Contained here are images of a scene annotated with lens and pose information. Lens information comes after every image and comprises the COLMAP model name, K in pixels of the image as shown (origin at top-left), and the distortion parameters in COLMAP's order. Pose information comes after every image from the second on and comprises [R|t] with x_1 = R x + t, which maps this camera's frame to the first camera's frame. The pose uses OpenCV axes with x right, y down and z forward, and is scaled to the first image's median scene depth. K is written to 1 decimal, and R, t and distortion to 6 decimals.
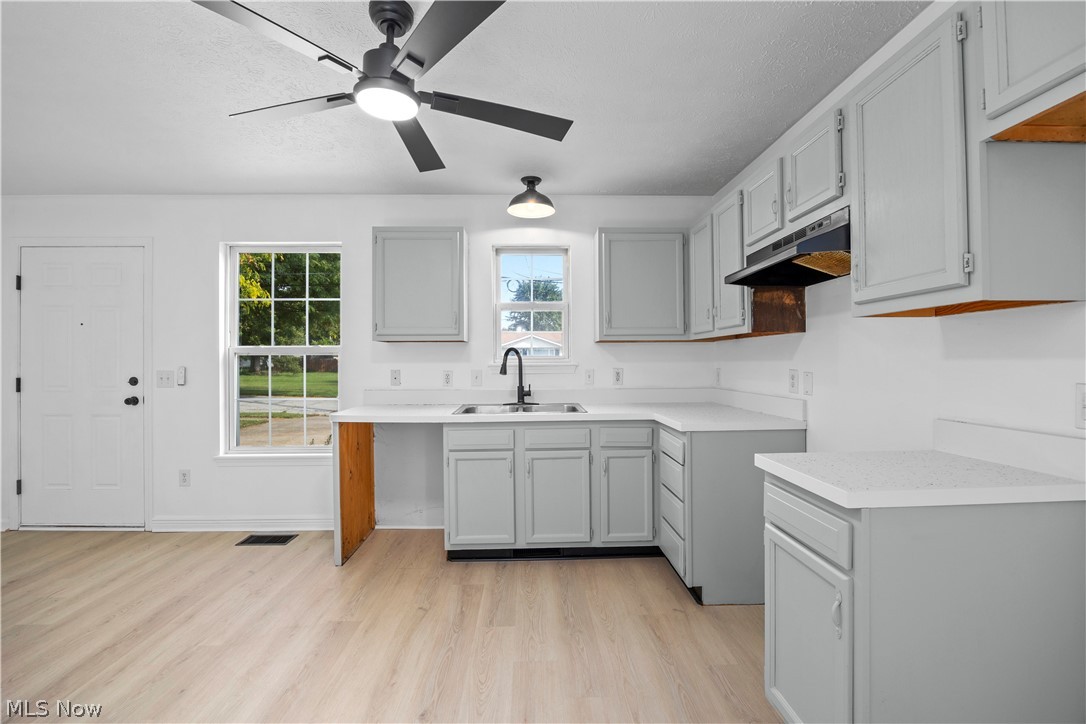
lens RADIAL K [[463.5, 0, 543.6], [0, 463.5, 361.3], [0, 0, 1]] dist [-0.022096, 0.002150]
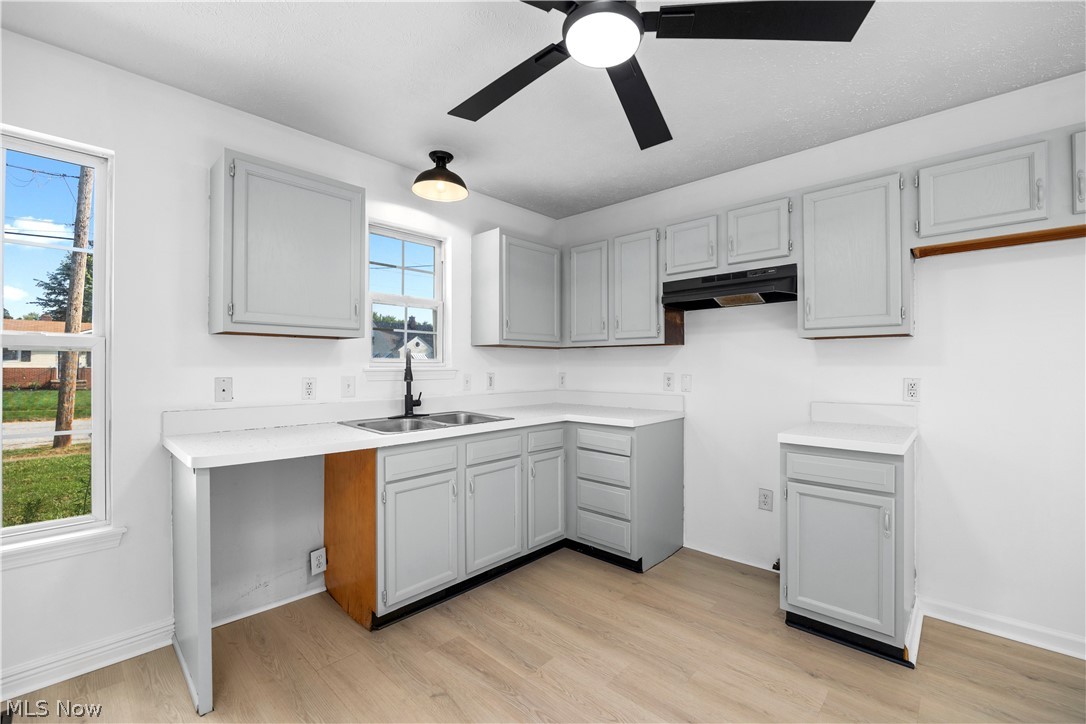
lens RADIAL K [[455.5, 0, 545.2], [0, 455.5, 363.7], [0, 0, 1]] dist [-0.008996, 0.000232]
pose [[0.709576, 0.007689, 0.704587, -0.538678], [-0.004064, 0.999968, -0.006820, 0.002130], [-0.704617, 0.001976, 0.709585, 0.285135]]
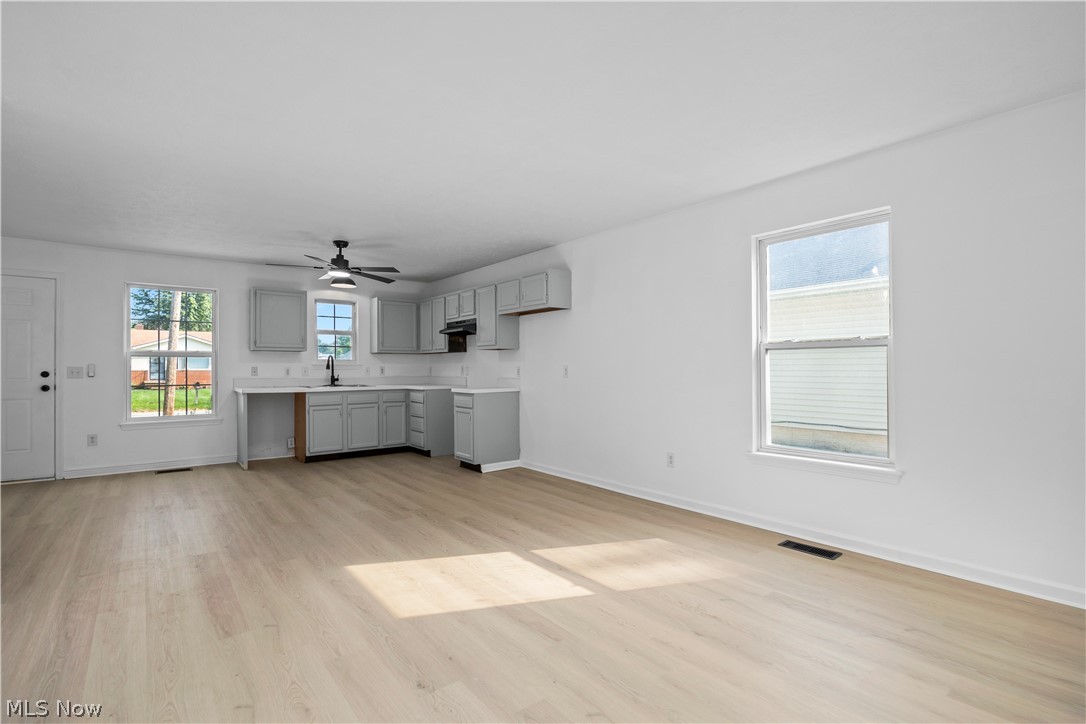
lens RADIAL K [[497.3, 0, 543.3], [0, 497.3, 368.7], [0, 0, 1]] dist [-0.016882, -0.000246]
pose [[0.799468, 0.002600, 0.600703, -0.677999], [-0.002172, 0.999997, -0.001436, 0.030586], [-0.600704, -0.000157, 0.799471, -1.321429]]
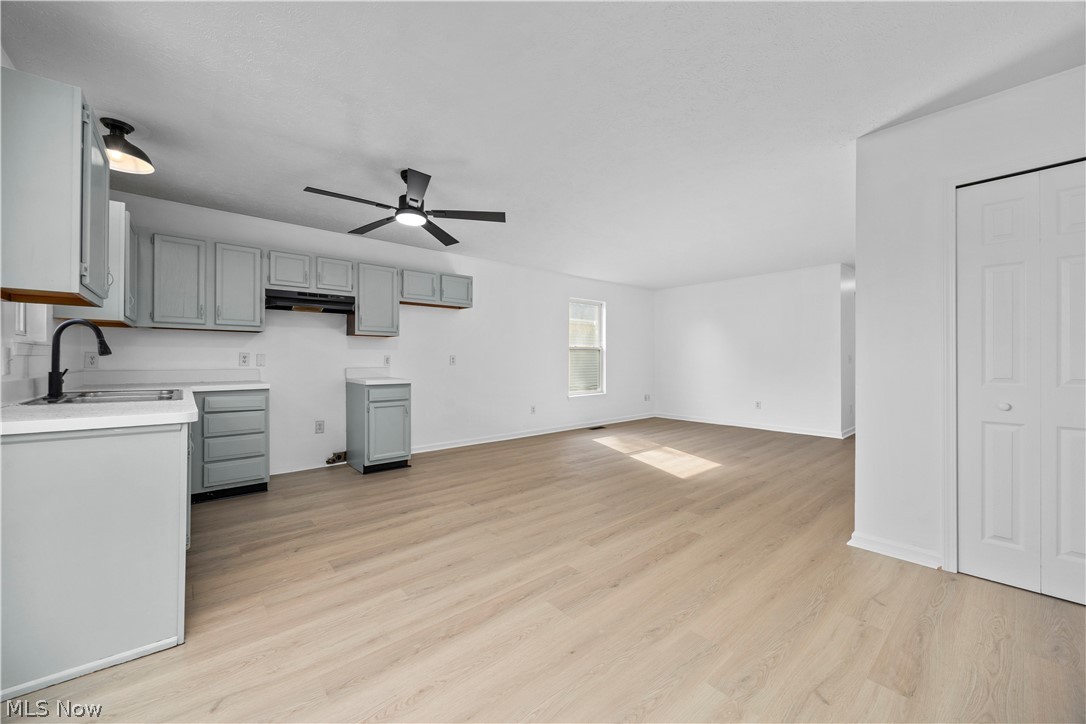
lens RADIAL K [[409.5, 0, 540.3], [0, 409.5, 362.4], [0, 0, 1]] dist [-0.009821, -0.000021]
pose [[-0.624413, -0.001795, 0.781092, -1.190956], [-0.000712, 0.999998, 0.001729, 0.044700], [-0.781094, 0.000523, -0.624413, 0.945412]]
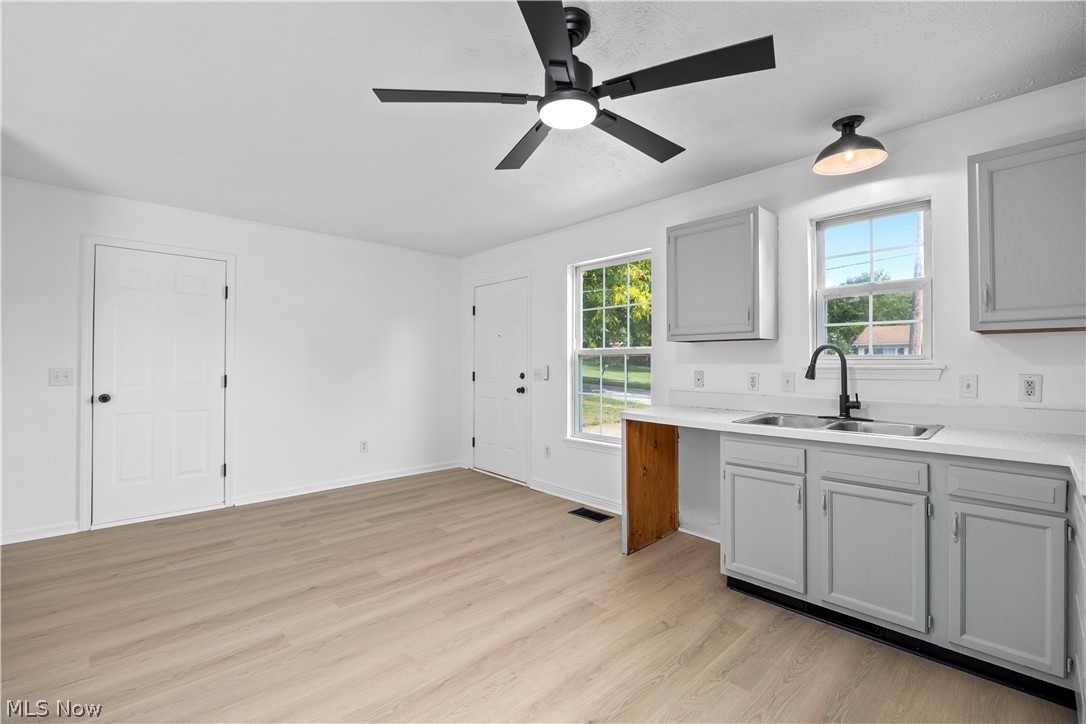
lens RADIAL K [[463.5, 0, 546.7], [0, 463.5, 359.6], [0, 0, 1]] dist [-0.022096, 0.002150]
pose [[0.662301, 0.000408, -0.749238, 0.228205], [-0.004970, 0.999980, -0.003849, 0.000563], [0.749221, 0.006273, 0.662290, 0.154127]]
